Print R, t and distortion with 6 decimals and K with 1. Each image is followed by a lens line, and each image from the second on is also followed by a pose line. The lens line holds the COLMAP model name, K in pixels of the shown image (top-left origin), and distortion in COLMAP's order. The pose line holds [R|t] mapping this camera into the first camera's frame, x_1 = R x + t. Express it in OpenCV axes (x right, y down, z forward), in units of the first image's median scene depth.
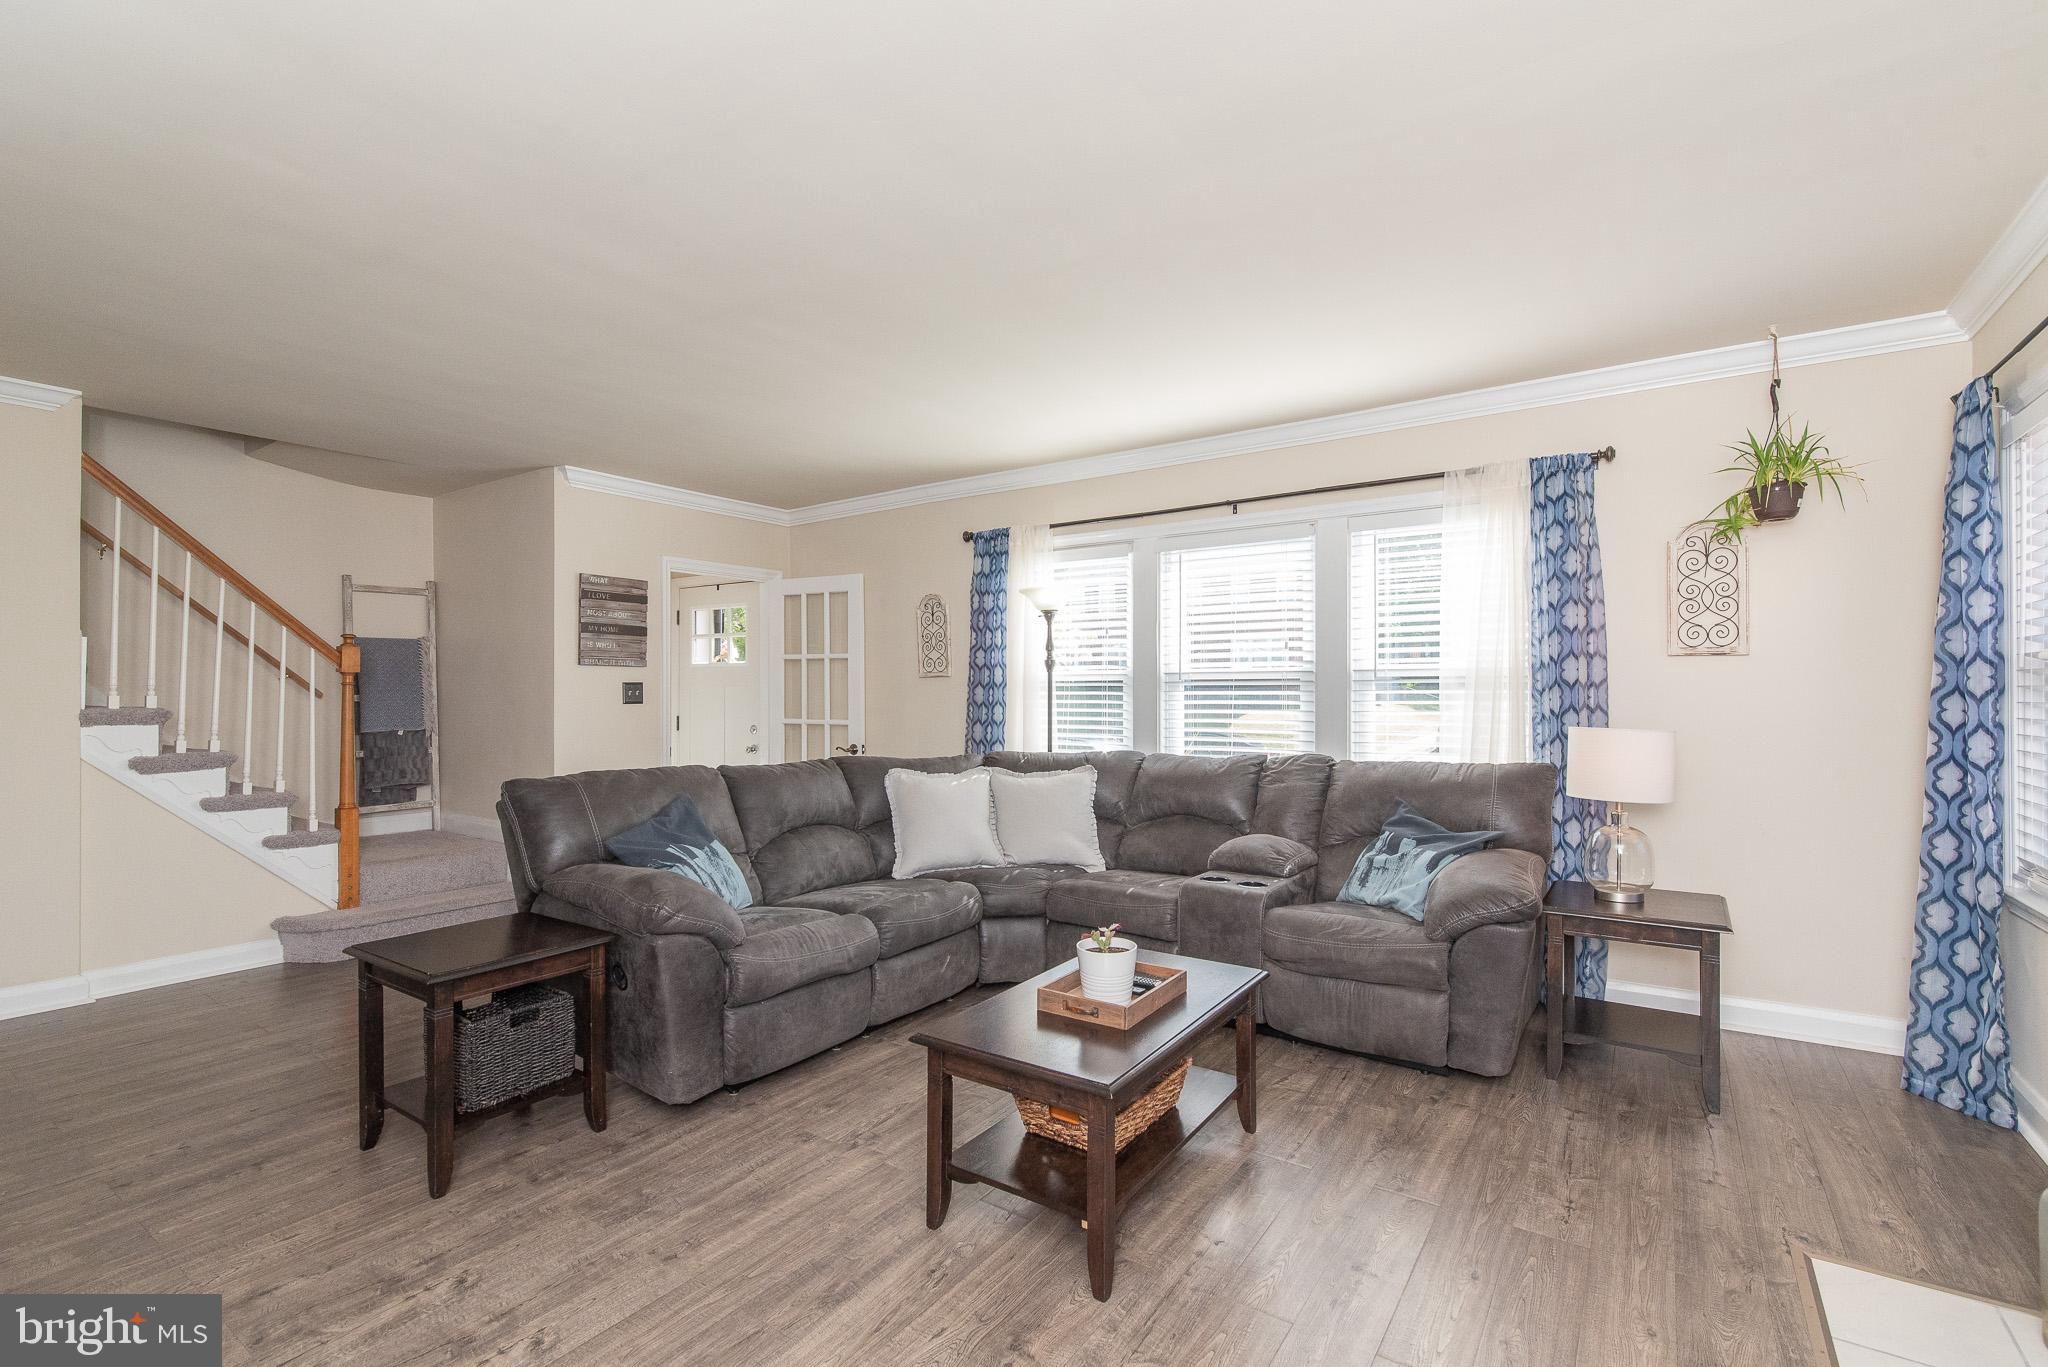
lens RADIAL K [[938.7, 0, 1029.6], [0, 938.7, 681.7], [0, 0, 1]] dist [0.000160, 0.005866]
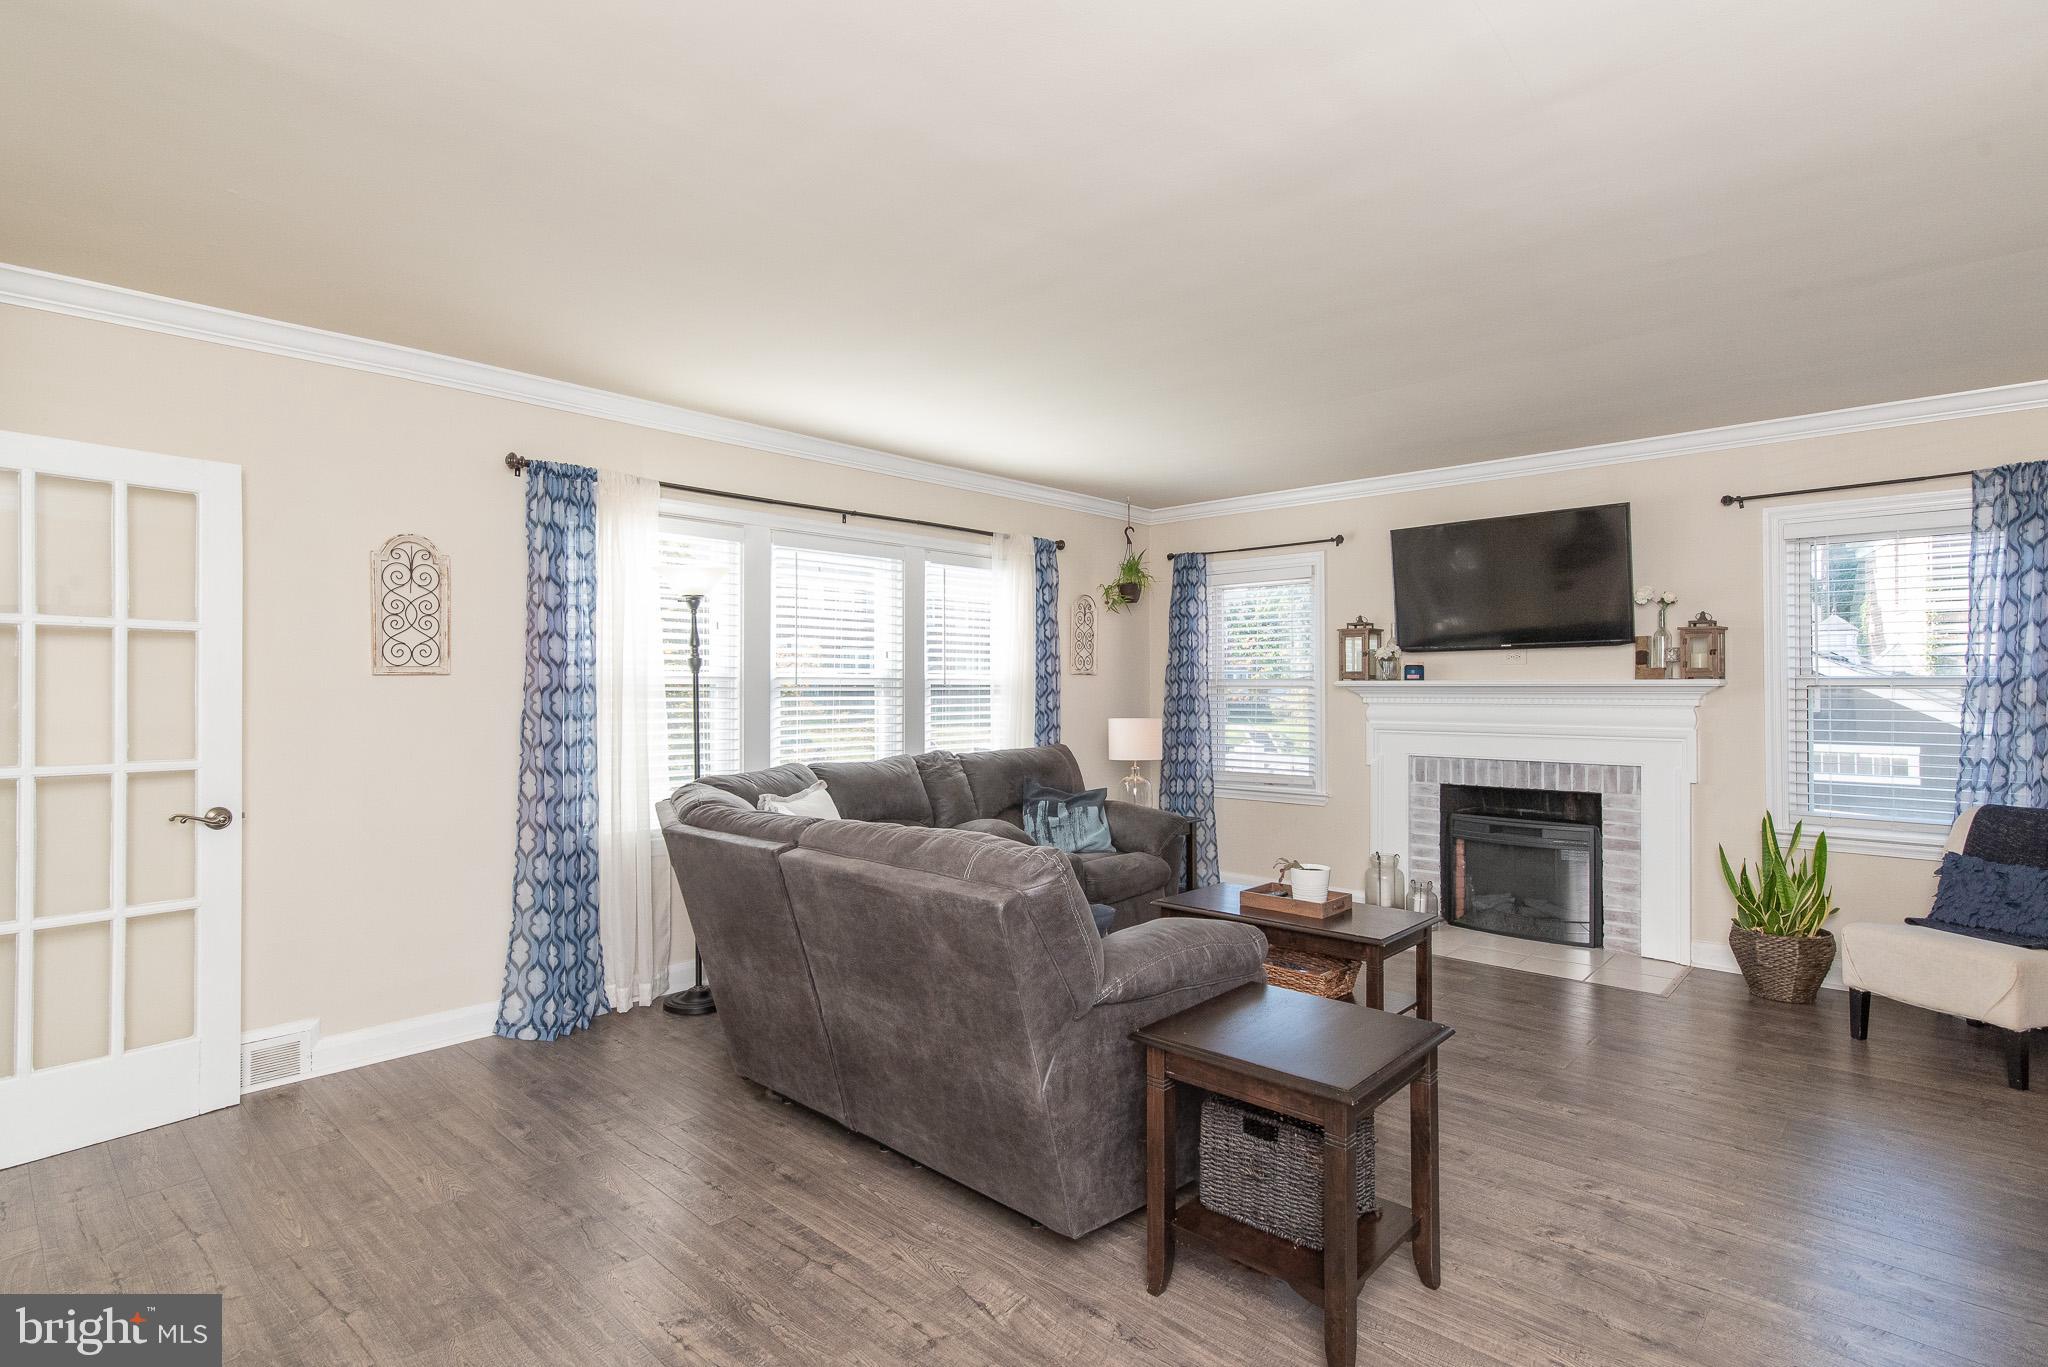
lens RADIAL K [[1012.2, 0, 1024.0], [0, 1012.2, 683.5], [0, 0, 1]] dist [0.002545, 0.000172]
pose [[0.146041, 0.016901, 0.989134, -0.832818], [-0.000409, 0.999855, -0.017024, 0.013888], [-0.989278, 0.002081, 0.146027, 0.642456]]
